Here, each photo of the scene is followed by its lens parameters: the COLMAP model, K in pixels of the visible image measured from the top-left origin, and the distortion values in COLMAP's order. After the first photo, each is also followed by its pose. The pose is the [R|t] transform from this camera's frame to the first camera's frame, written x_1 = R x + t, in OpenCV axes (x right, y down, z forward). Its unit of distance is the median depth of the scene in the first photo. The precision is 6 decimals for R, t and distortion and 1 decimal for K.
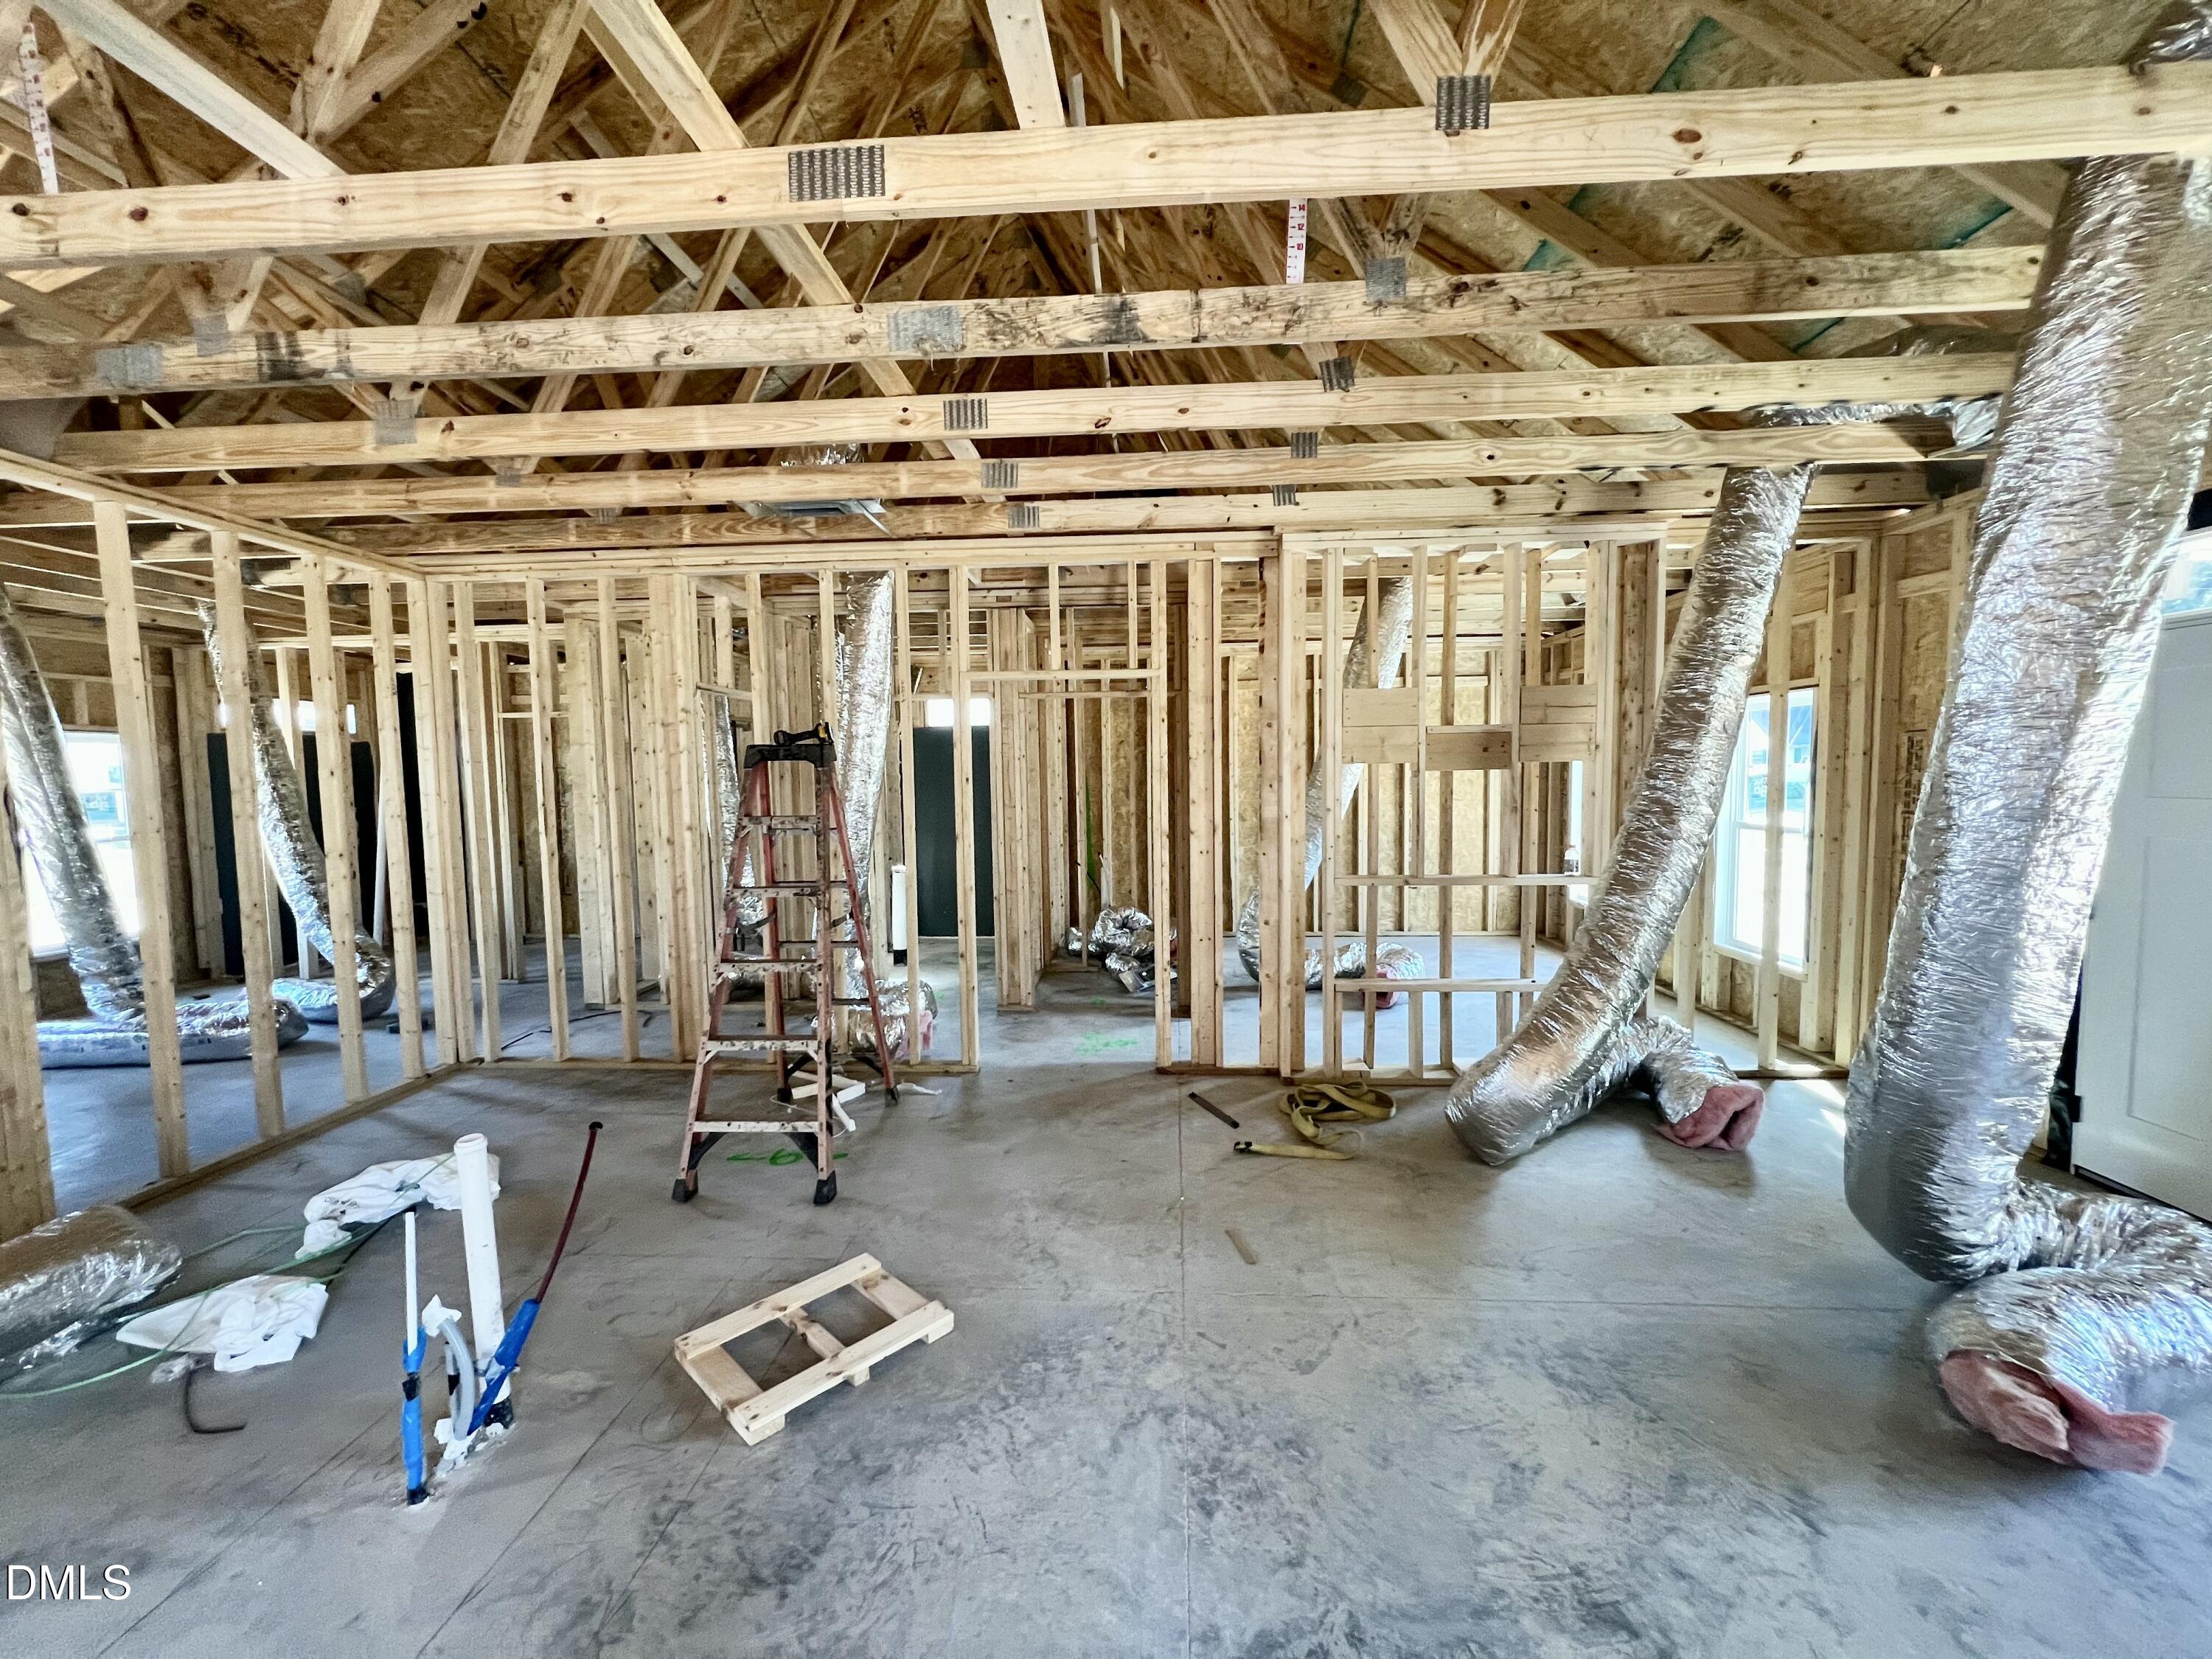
lens RADIAL K [[879.3, 0, 1101.4], [0, 879.3, 832.5], [0, 0, 1]] dist [-0.000099, -0.000179]
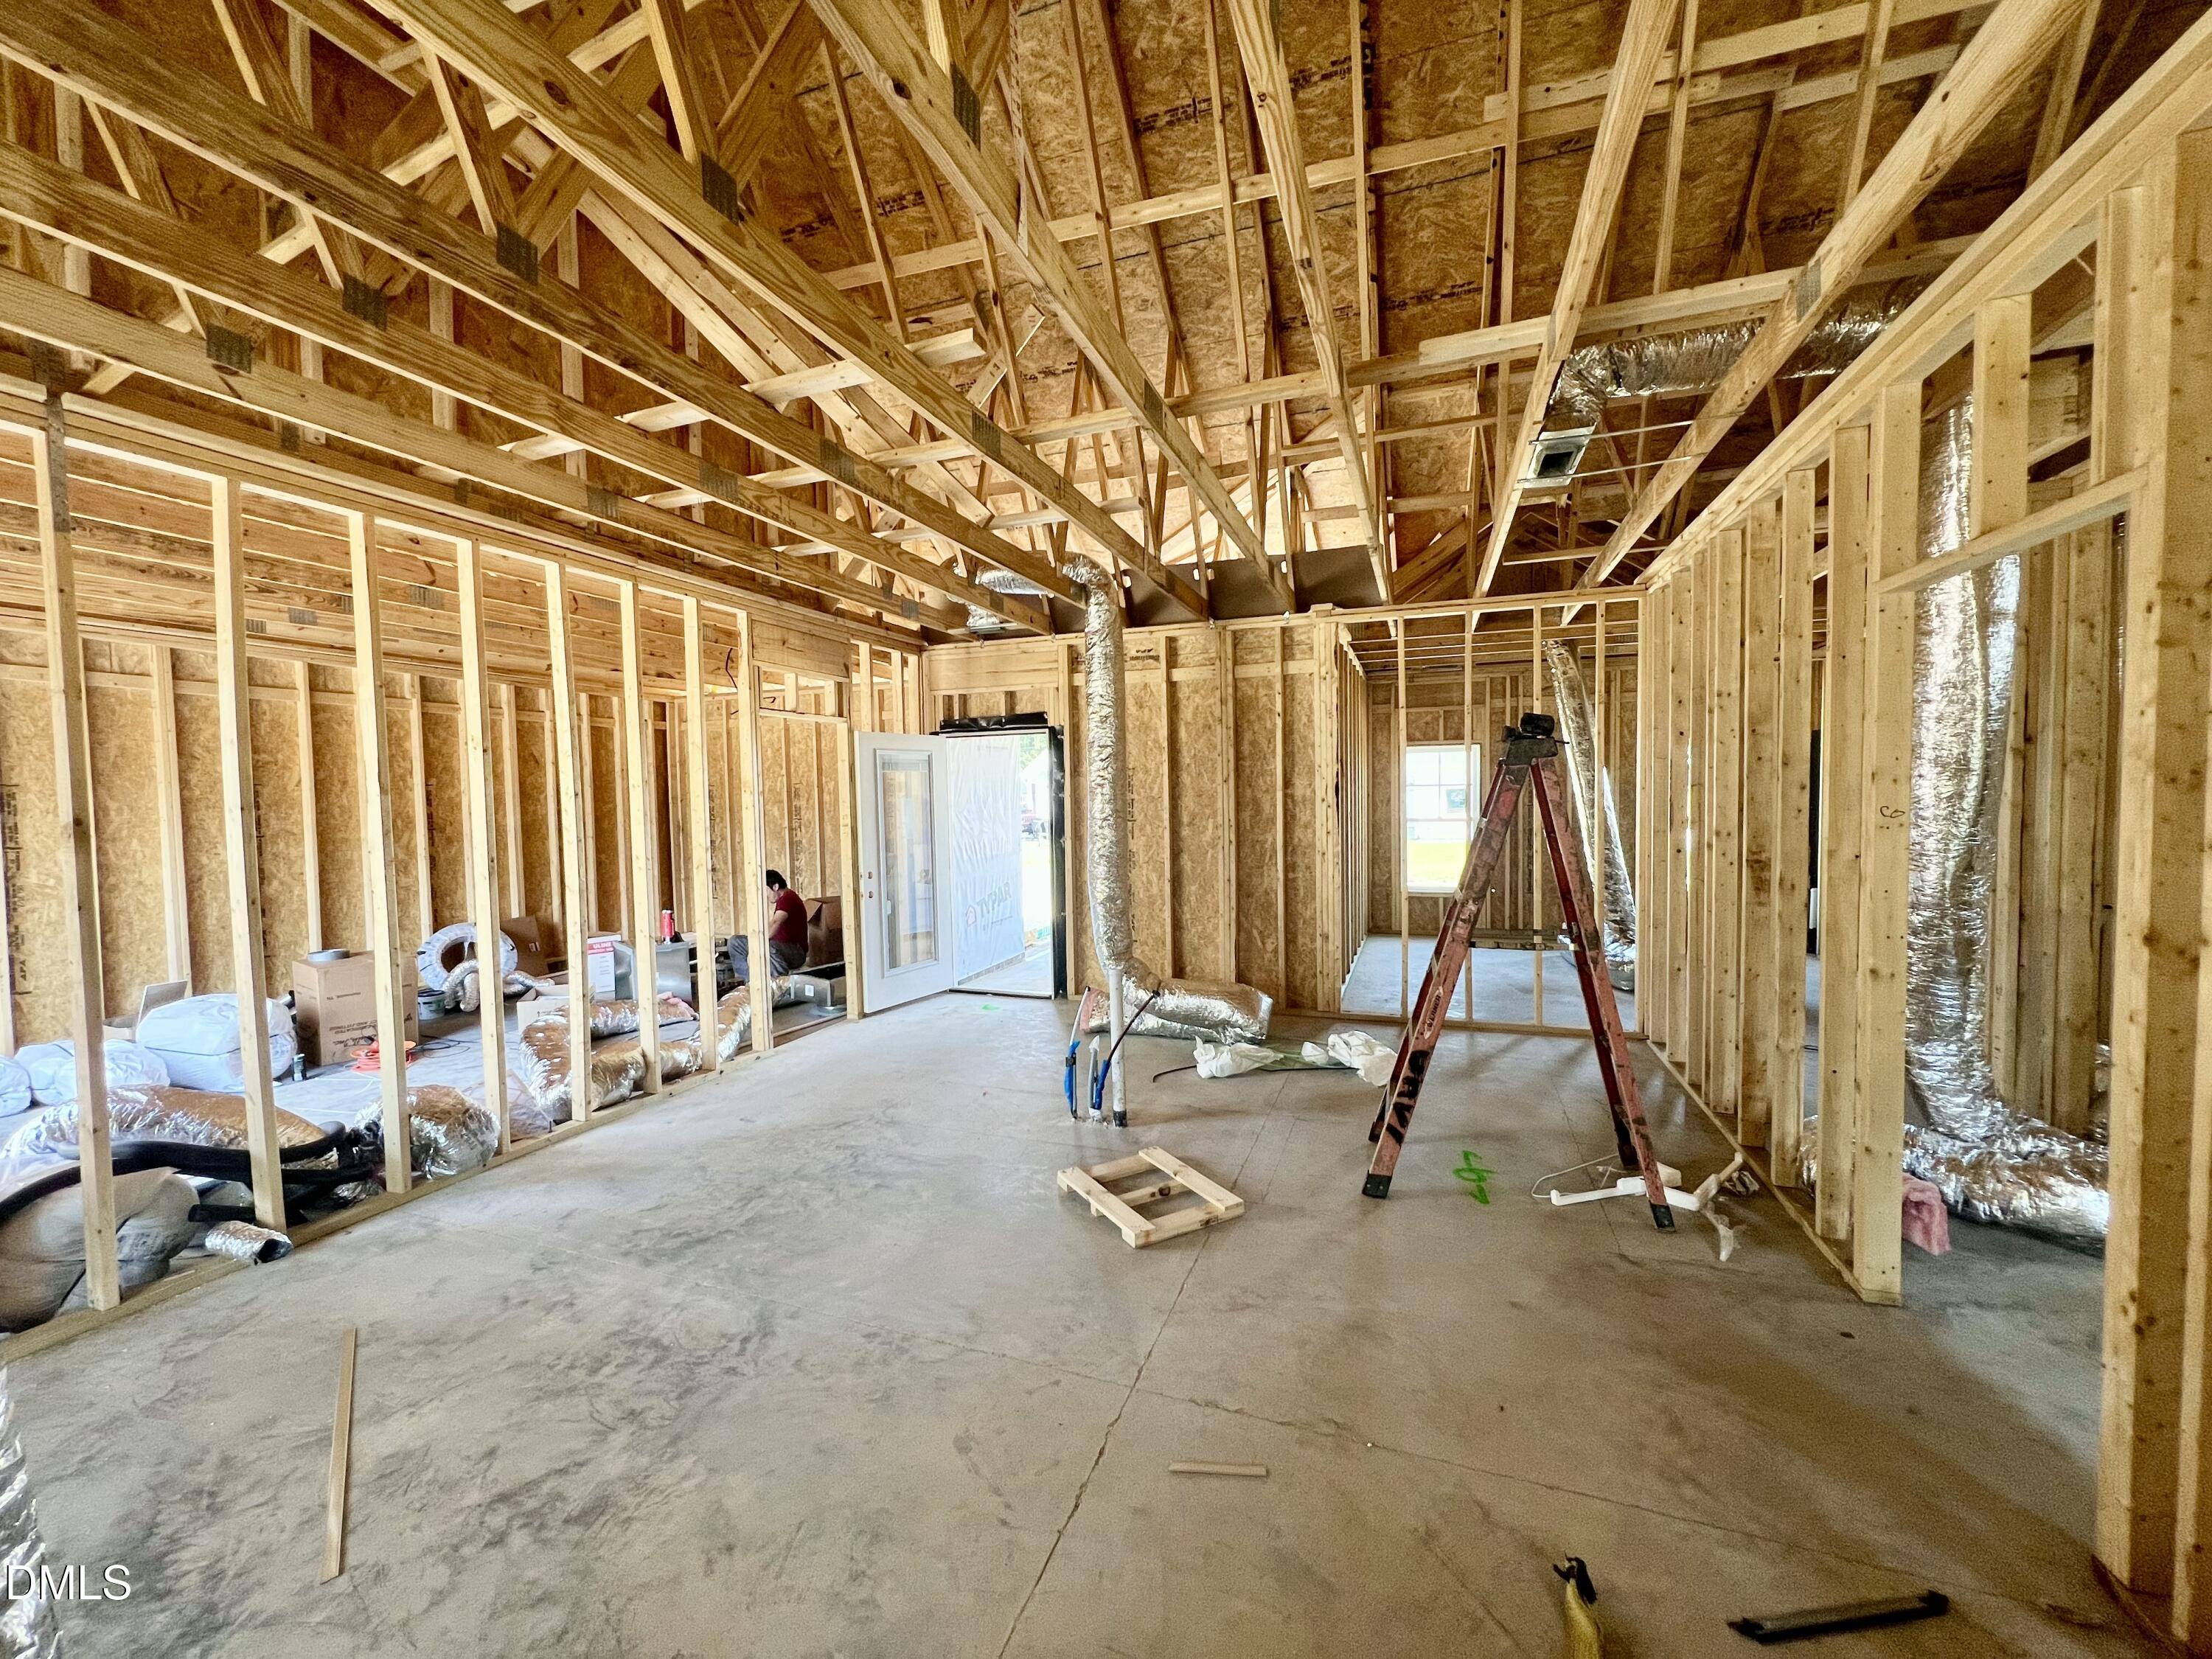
lens RADIAL K [[879.3, 0, 1101.4], [0, 879.3, 832.5], [0, 0, 1]] dist [-0.000099, -0.000179]
pose [[-0.284286, 0.061779, -0.956747, 0.926755], [-0.045265, 0.995944, 0.077760, -0.082002], [0.957670, 0.065413, -0.280336, 1.231076]]
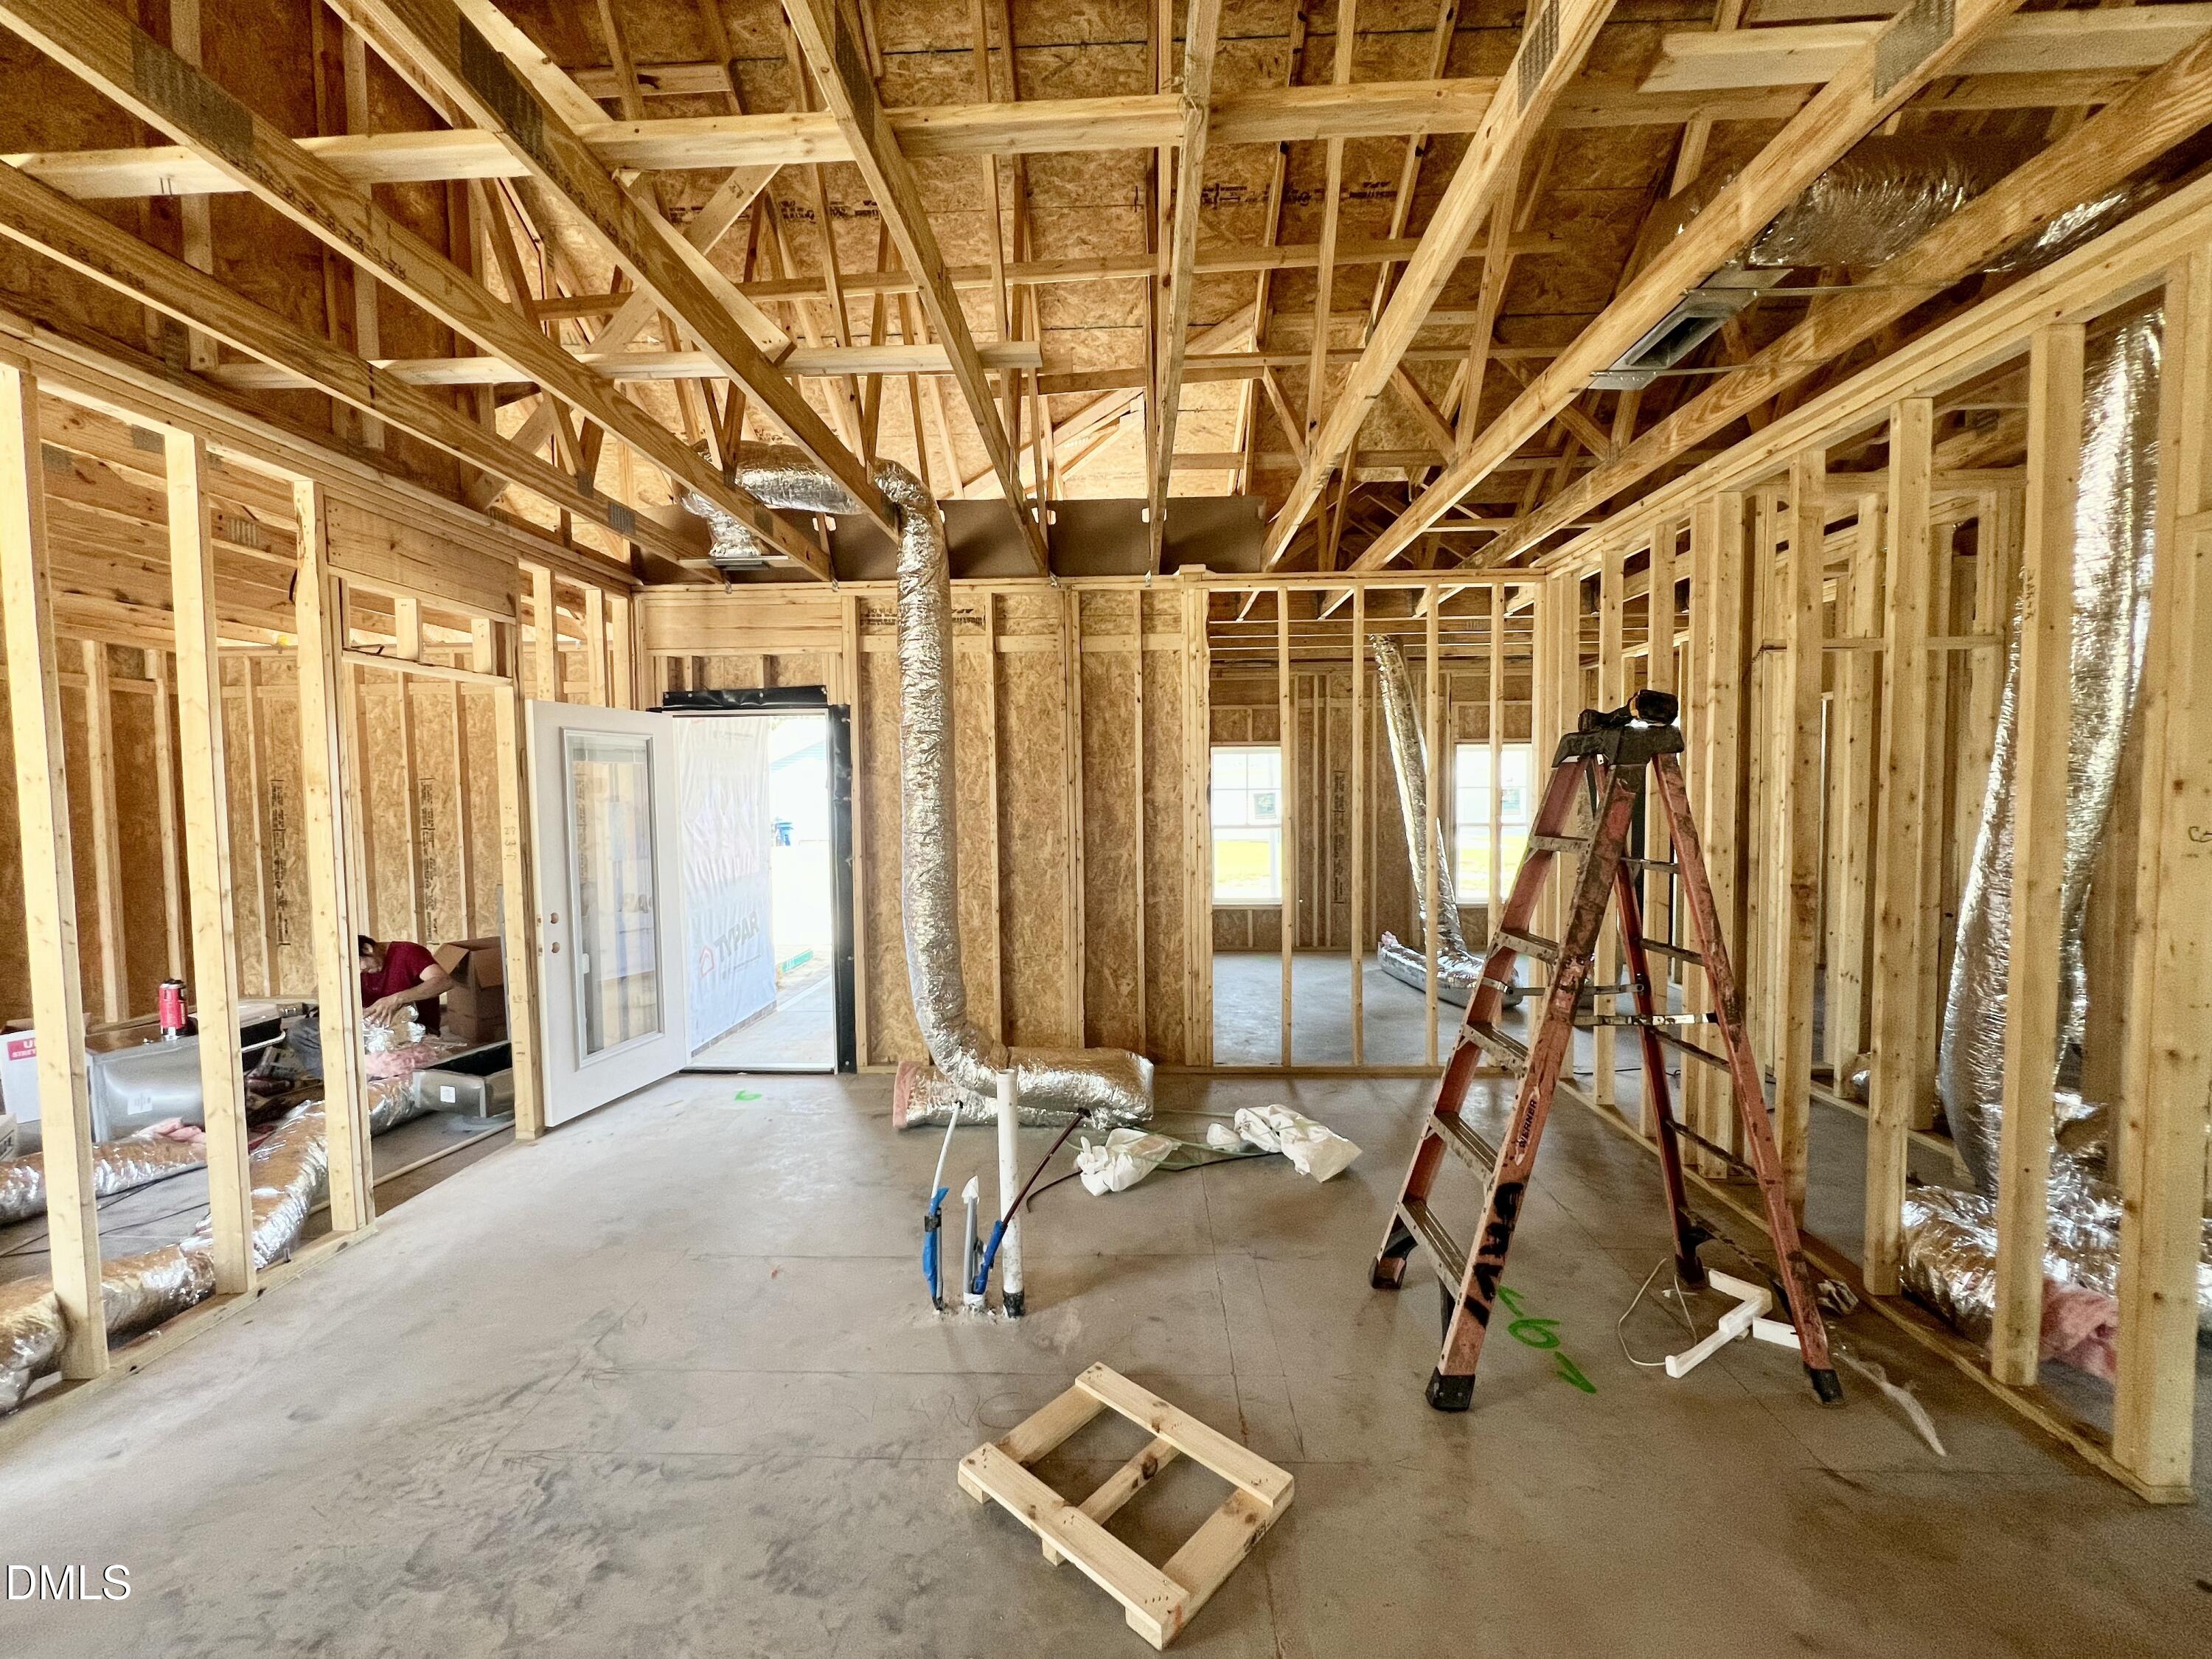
lens RADIAL K [[879.3, 0, 1101.4], [0, 879.3, 832.5], [0, 0, 1]] dist [-0.000099, -0.000179]
pose [[0.028231, 0.060745, -0.997754, 0.417826], [-0.060350, 0.996435, 0.058957, -0.058169], [0.997778, 0.058550, 0.031796, 0.885627]]
